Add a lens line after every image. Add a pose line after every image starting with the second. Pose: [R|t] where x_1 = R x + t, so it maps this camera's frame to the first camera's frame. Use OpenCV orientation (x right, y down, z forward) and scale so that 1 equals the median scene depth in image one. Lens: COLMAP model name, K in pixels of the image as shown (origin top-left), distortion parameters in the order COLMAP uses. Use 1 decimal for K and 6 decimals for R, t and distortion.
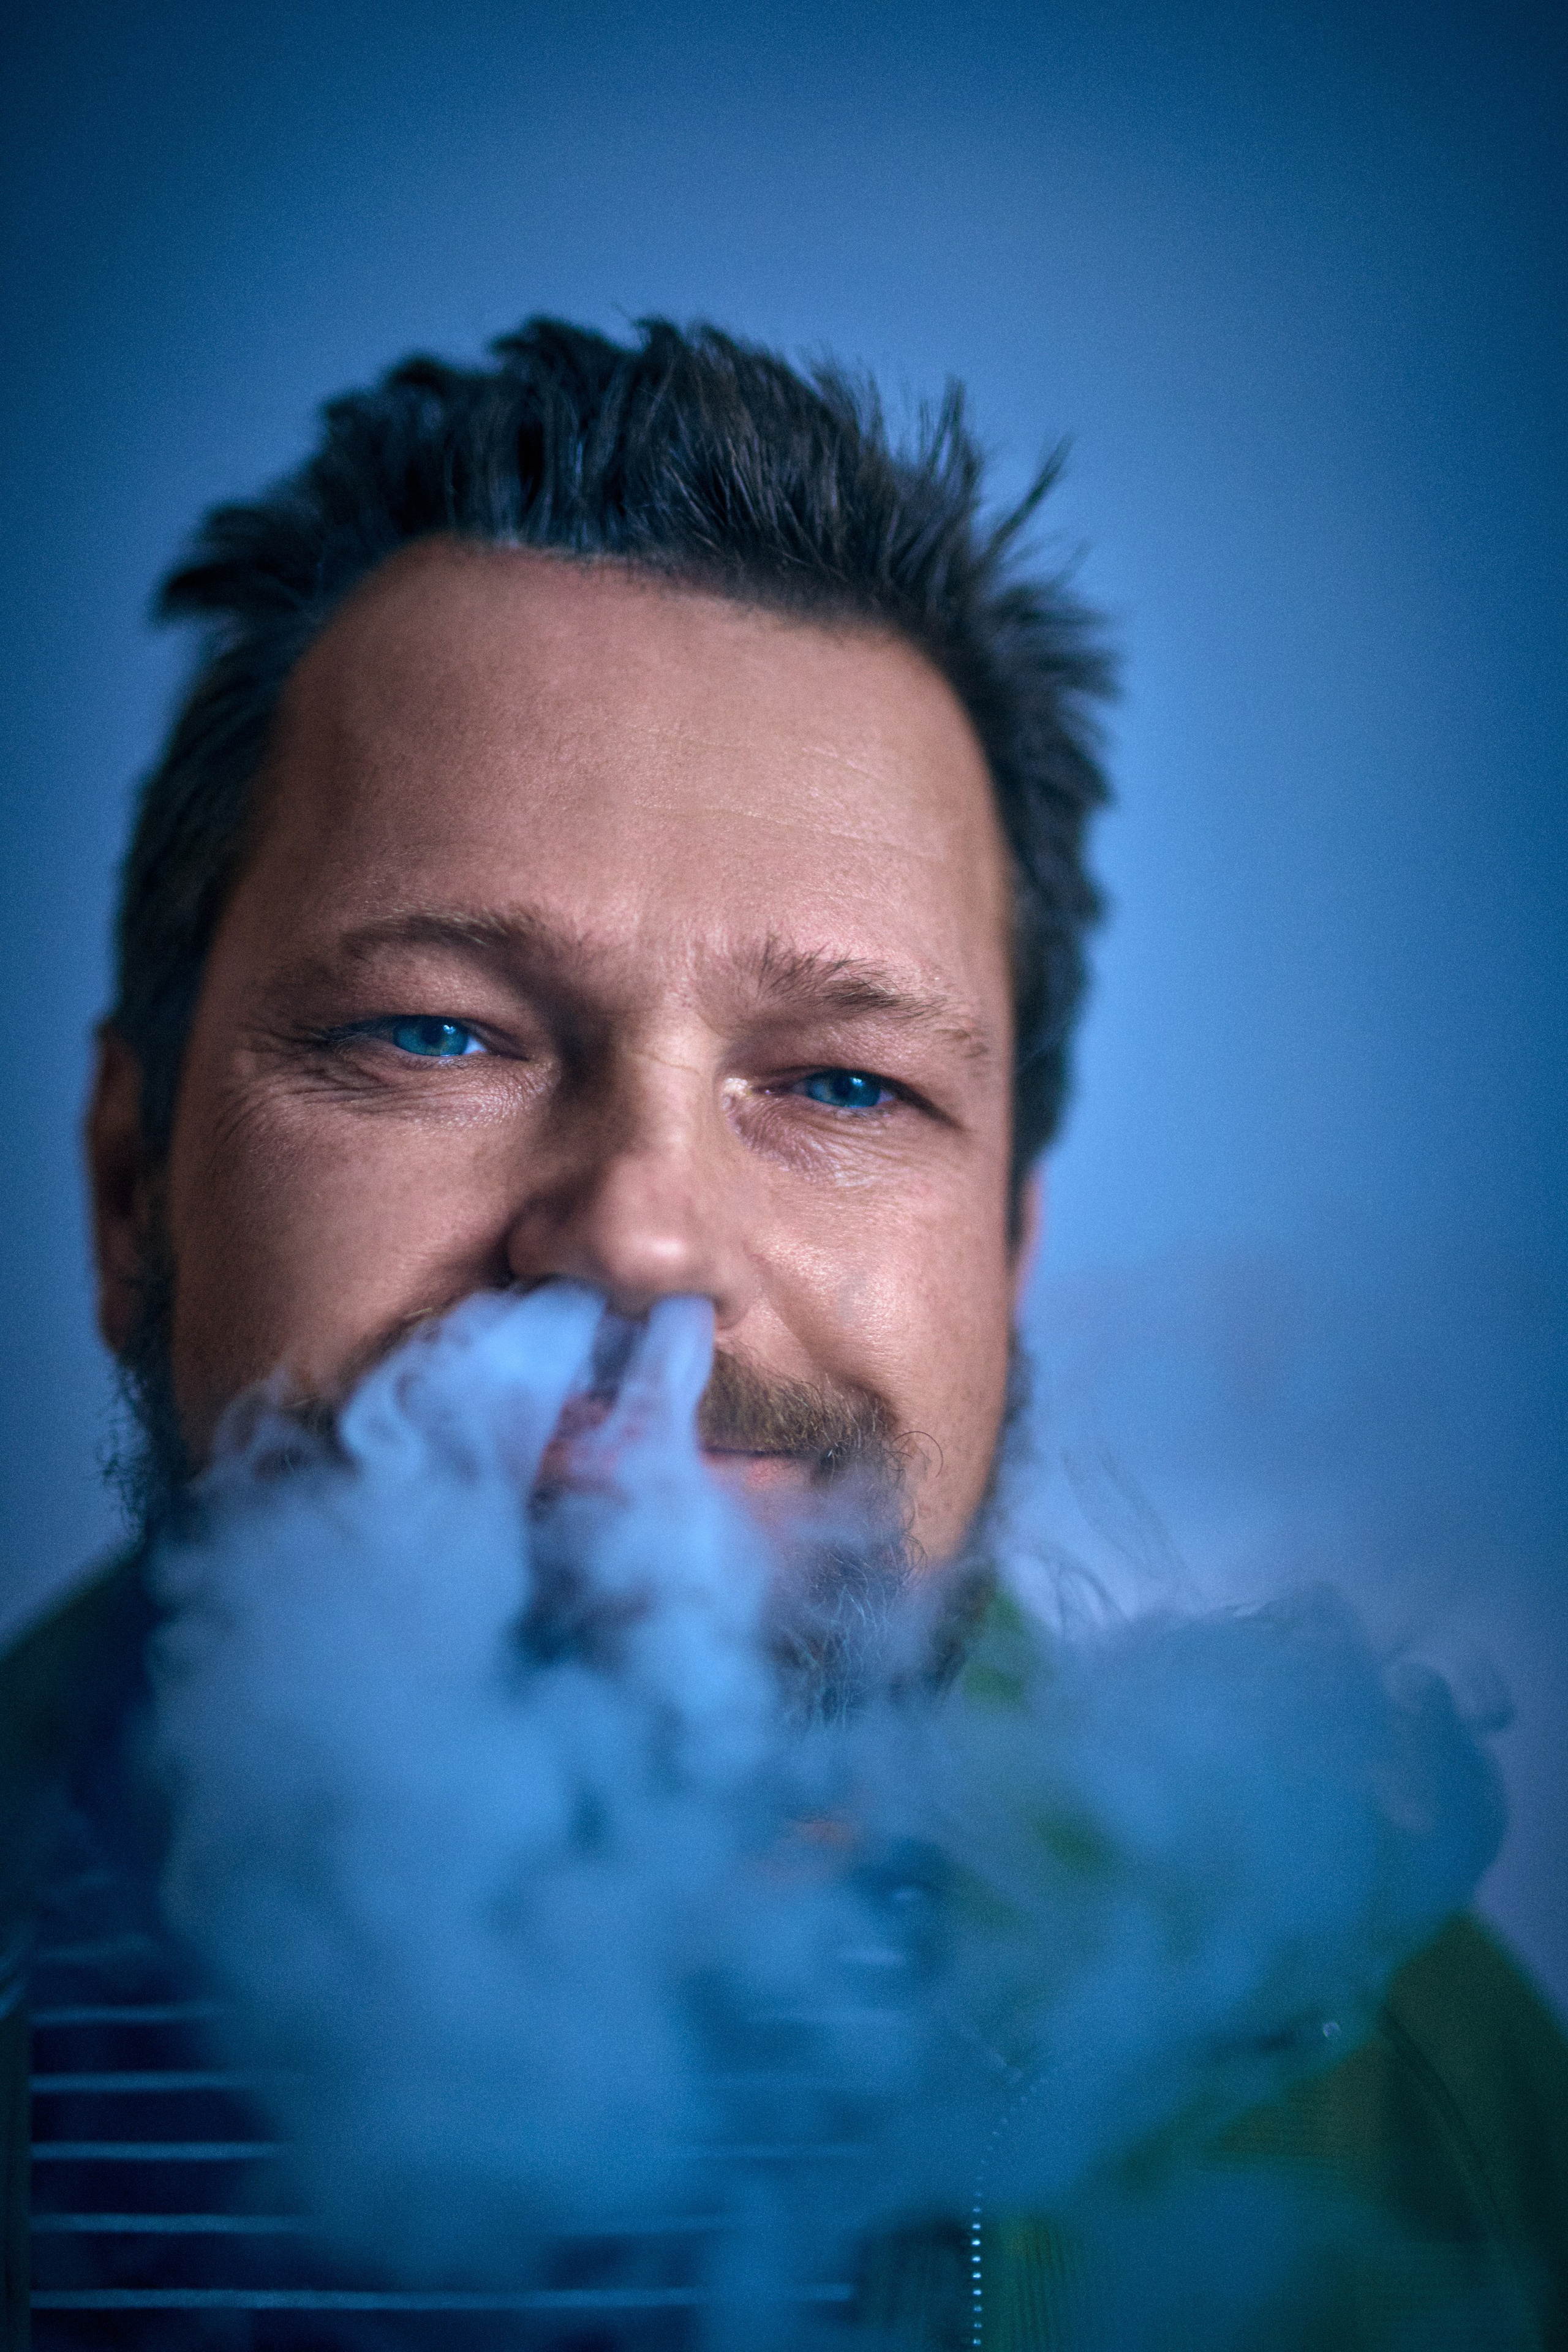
lens RADIAL K [[3281.8, 0, 788.3], [0, 3281.8, 1184.8], [0, 0, 1]] dist [0.016483, 0.000000]
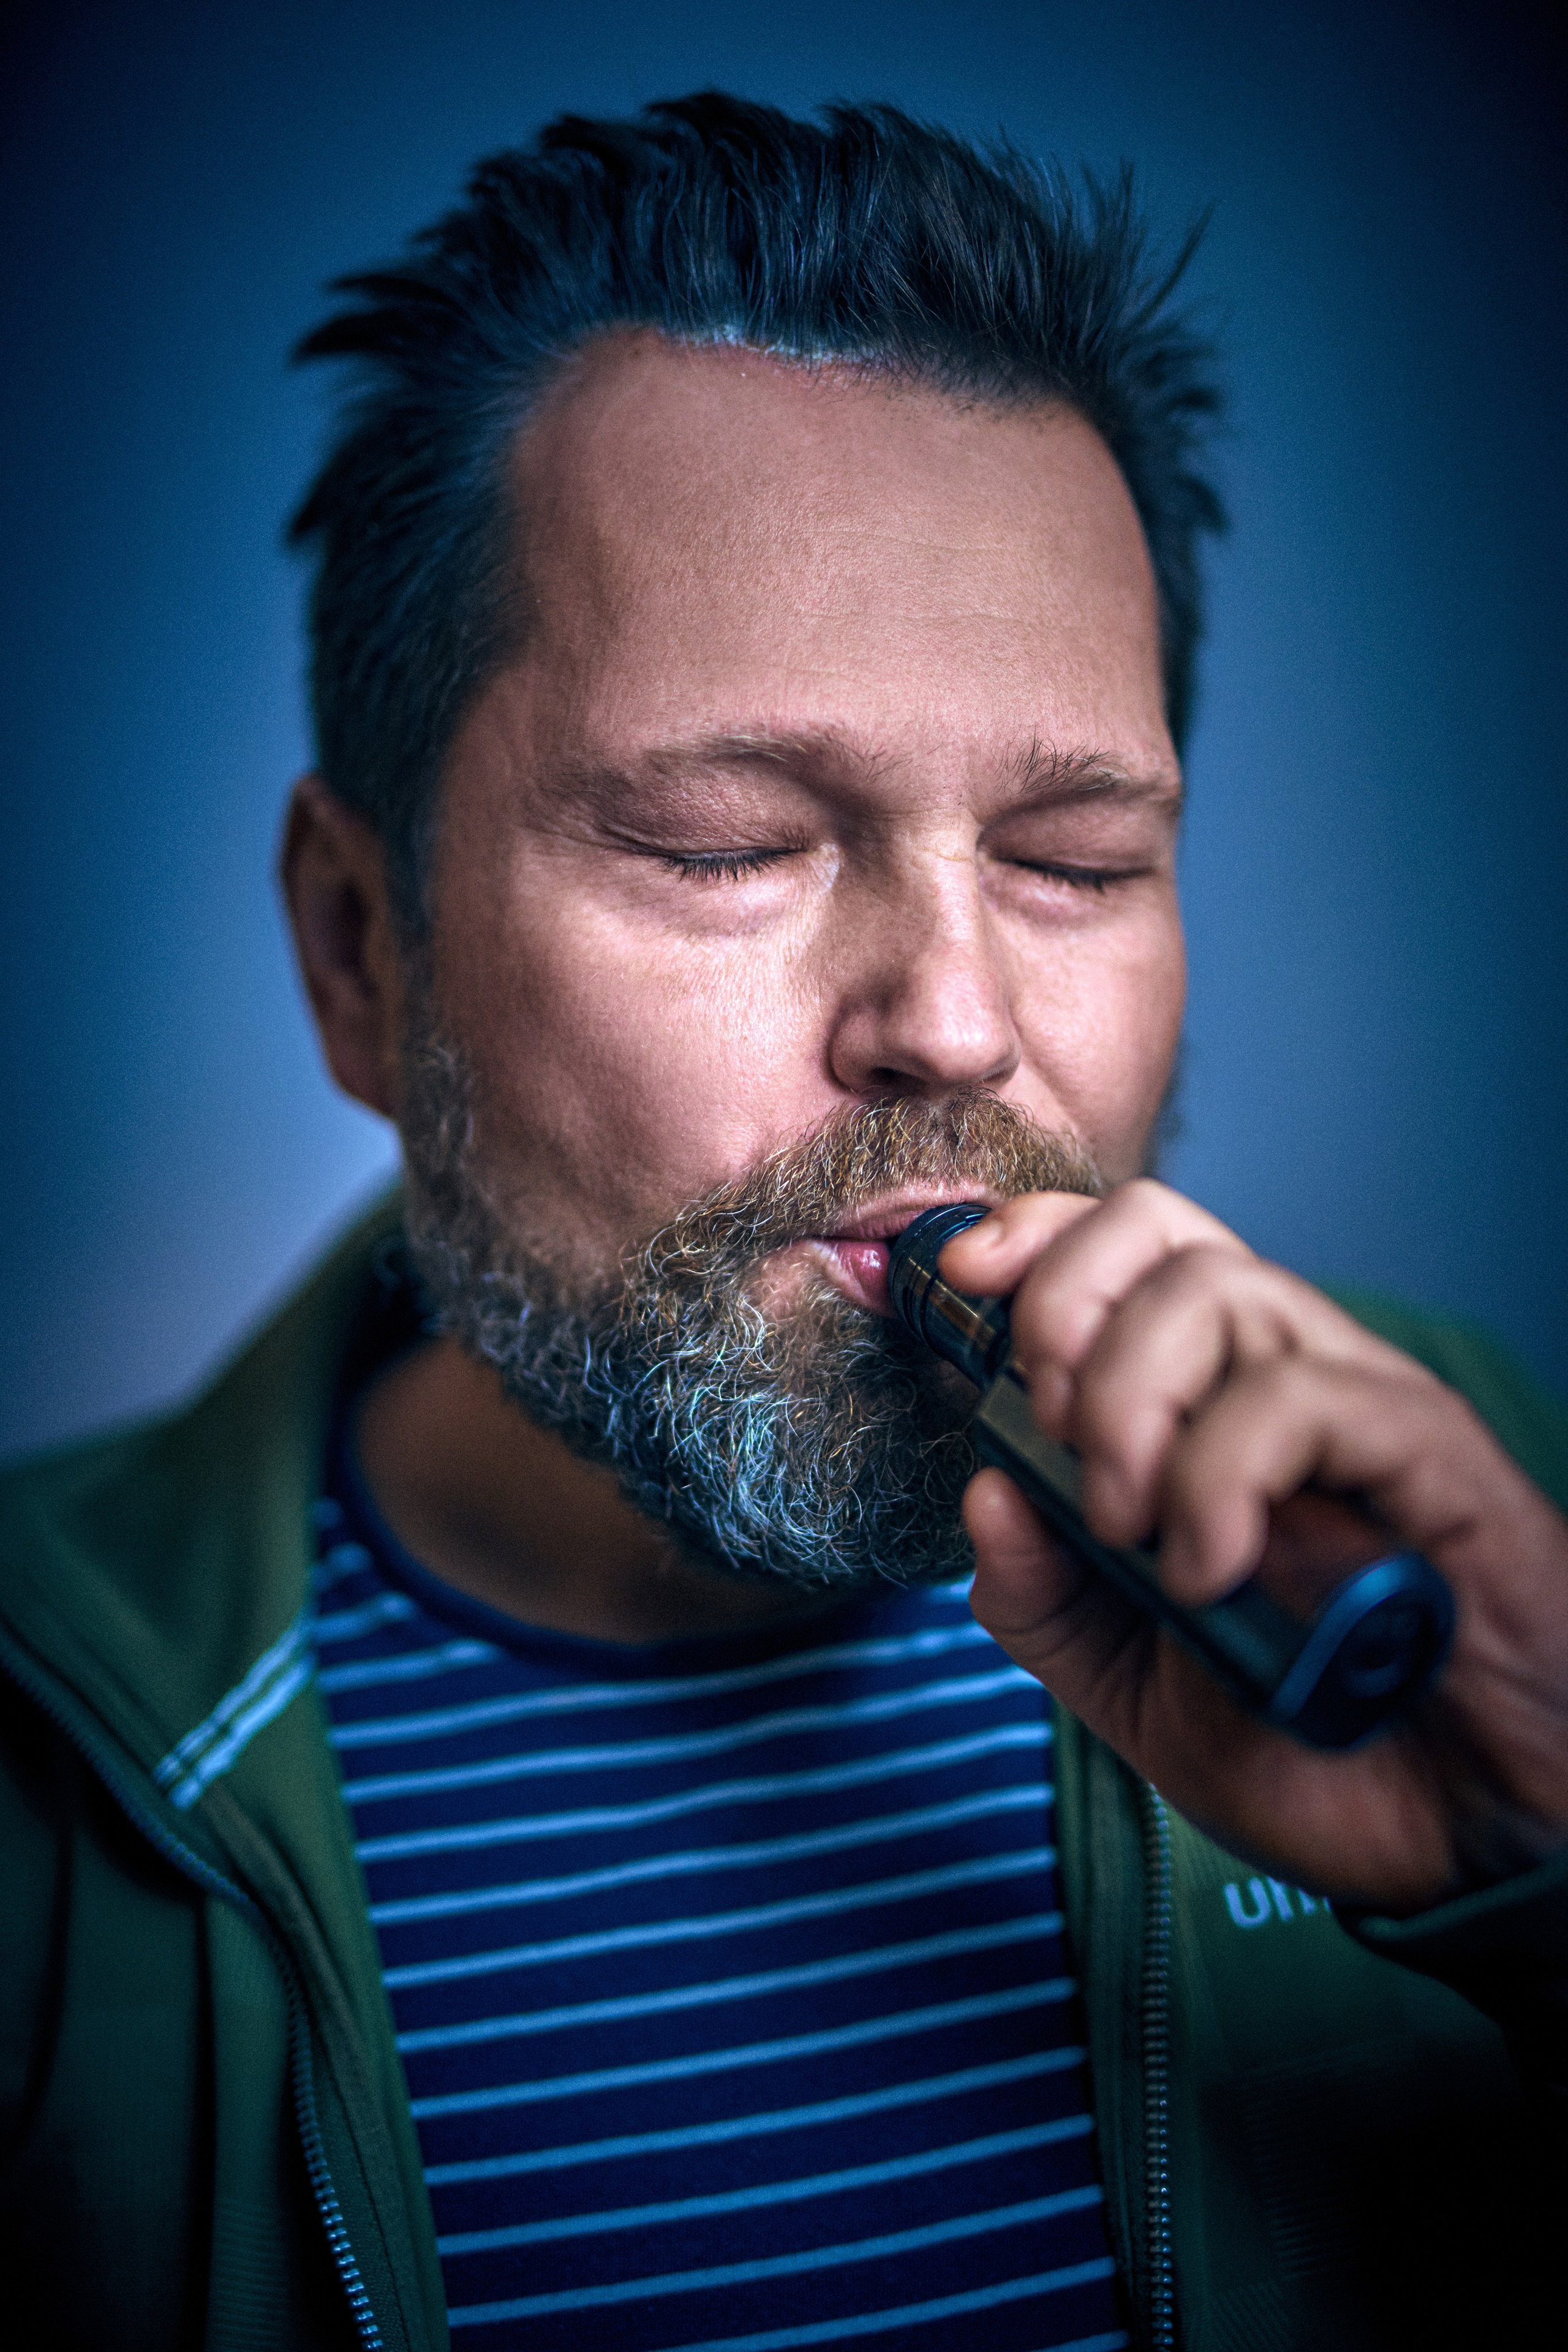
lens RADIAL K [[3281.8, 0, 791.2], [0, 3281.8, 1204.2], [0, 0, 1]] dist [0.016483, 0.000000]
pose [[0.983058, -0.074008, 0.167689, -0.268394], [0.034381, 0.973077, 0.227903, -0.168252], [-0.180041, -0.218276, 0.959135, -0.077813]]
